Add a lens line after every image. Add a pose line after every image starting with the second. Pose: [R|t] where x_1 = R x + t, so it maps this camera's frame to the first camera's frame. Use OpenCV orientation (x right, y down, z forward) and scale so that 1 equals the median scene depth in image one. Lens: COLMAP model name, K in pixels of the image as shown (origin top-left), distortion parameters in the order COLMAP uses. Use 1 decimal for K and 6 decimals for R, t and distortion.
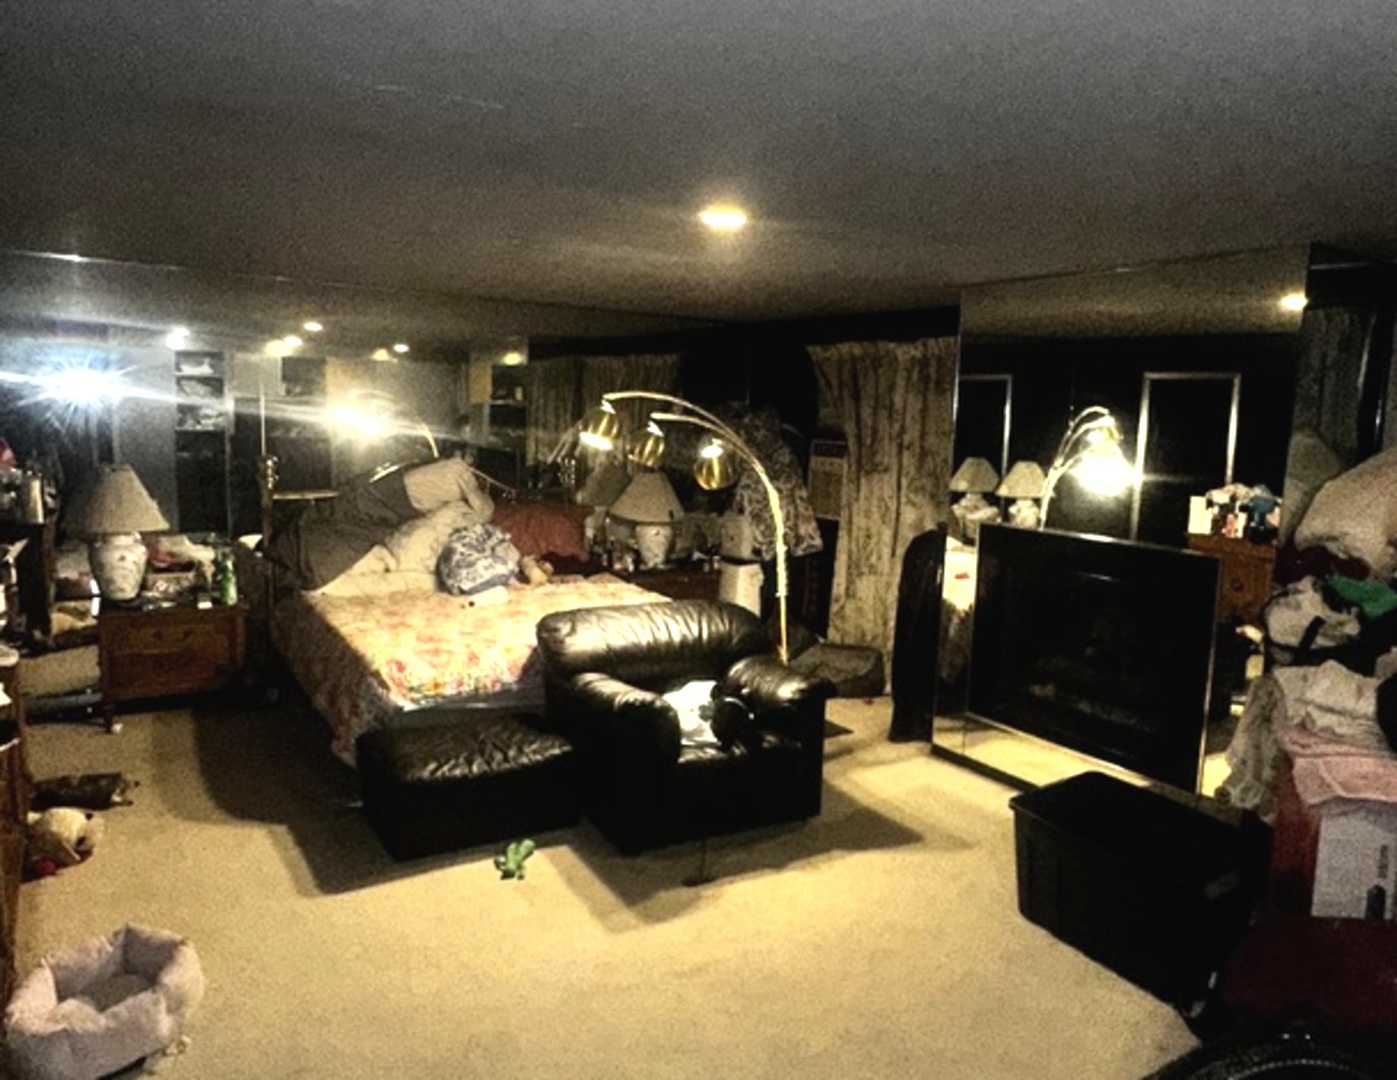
lens RADIAL K [[983.2, 0, 698.5], [0, 983.2, 540.0], [0, 0, 1]] dist [0.005468, 0.001802]
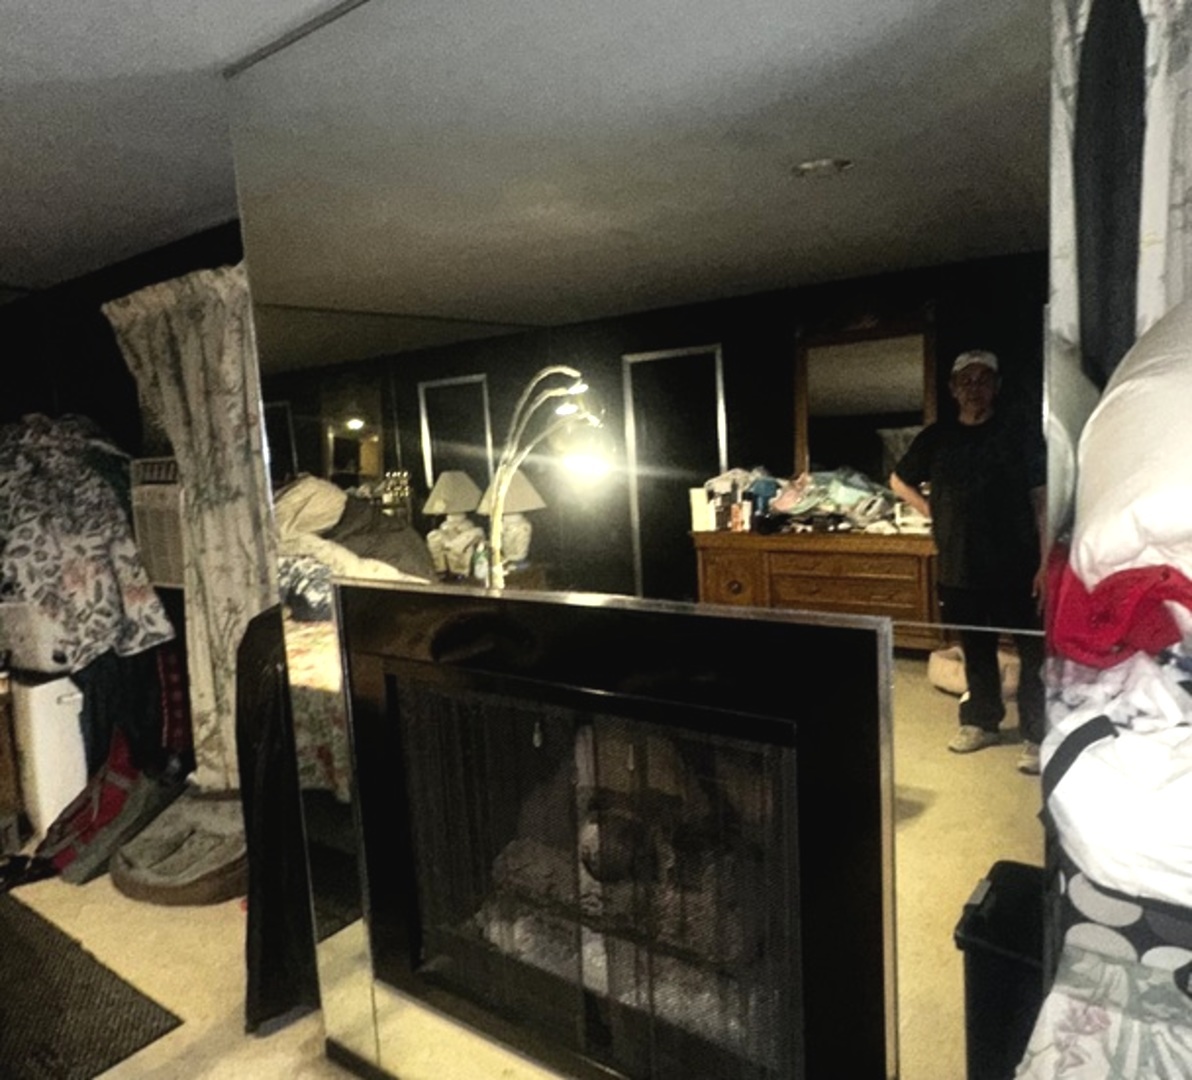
lens RADIAL K [[851.5, 0, 596.0], [0, 851.5, 540.0], [0, 0, 1]] dist [-0.030293, 0.033123]
pose [[0.923321, -0.127391, 0.362284, 0.189102], [0.136322, 0.990664, 0.000918, -0.015403], [-0.359019, 0.048540, 0.932067, 0.430708]]
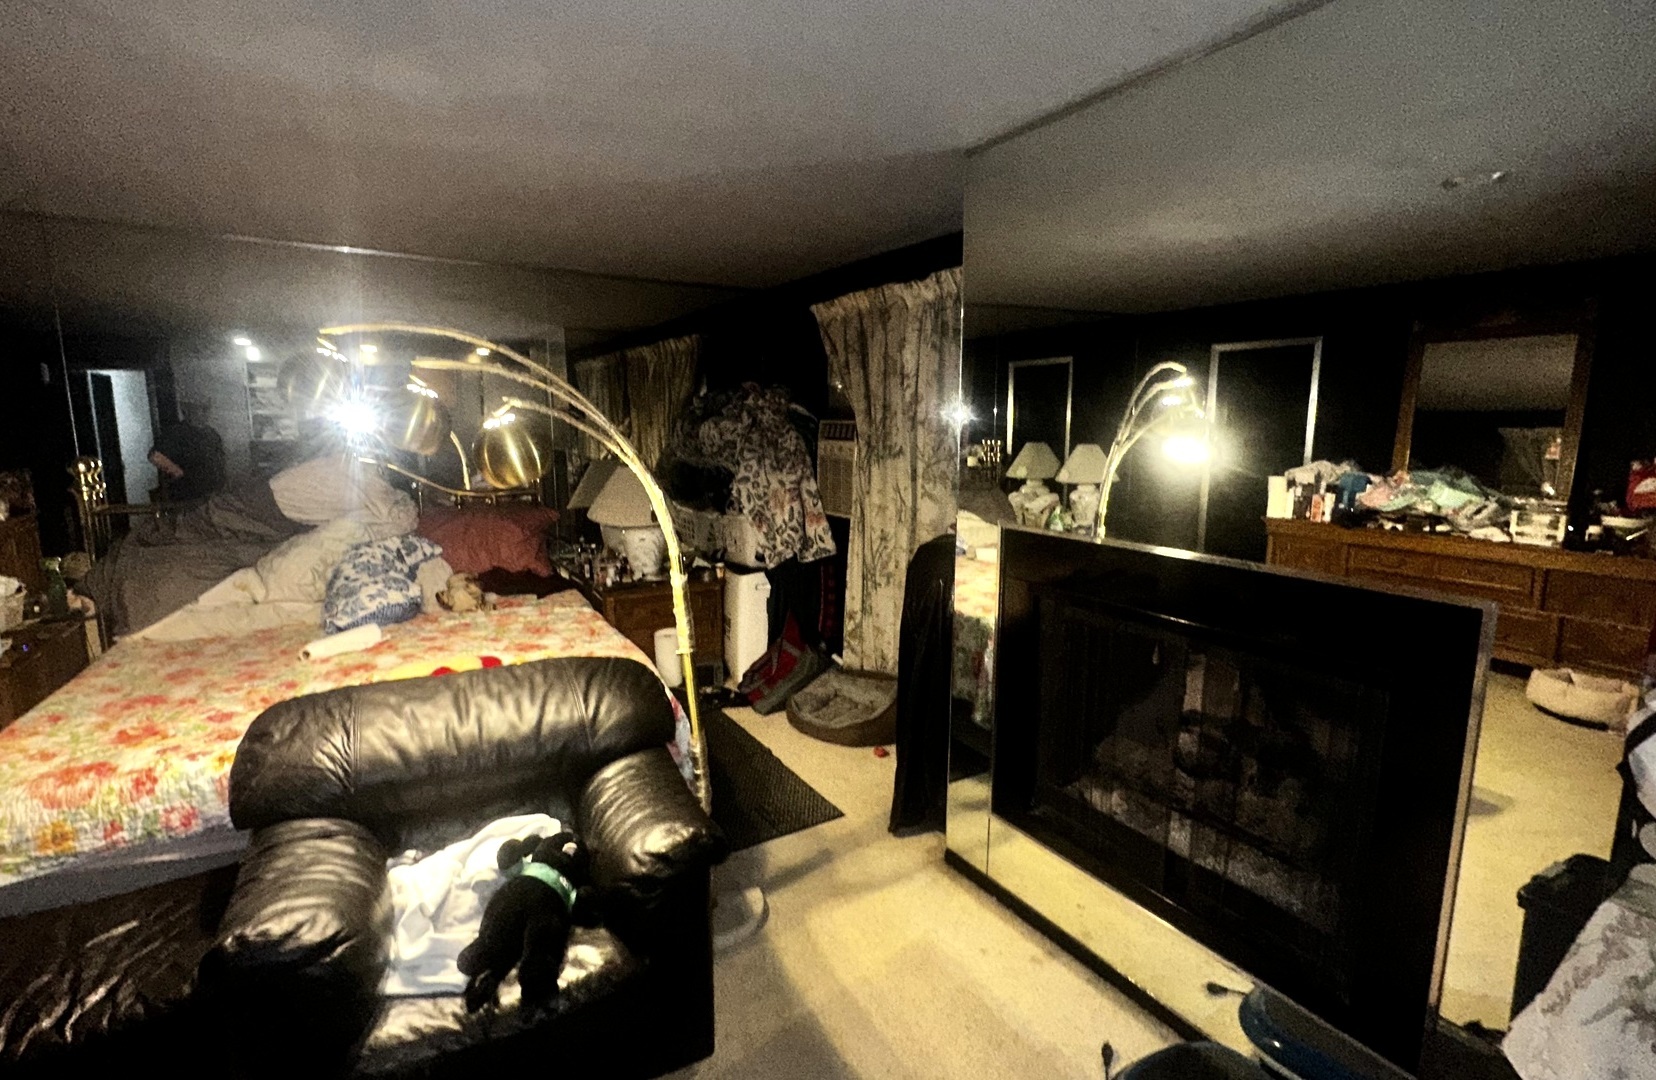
lens RADIAL K [[769.0, 0, 828.0], [0, 769.0, 540.0], [0, 0, 1]] dist [-0.003333, 0.000063]
pose [[0.999502, -0.027565, -0.015366, 0.132784], [0.027905, 0.999360, 0.022368, -0.016892], [0.014739, -0.022785, 0.999632, 0.367356]]
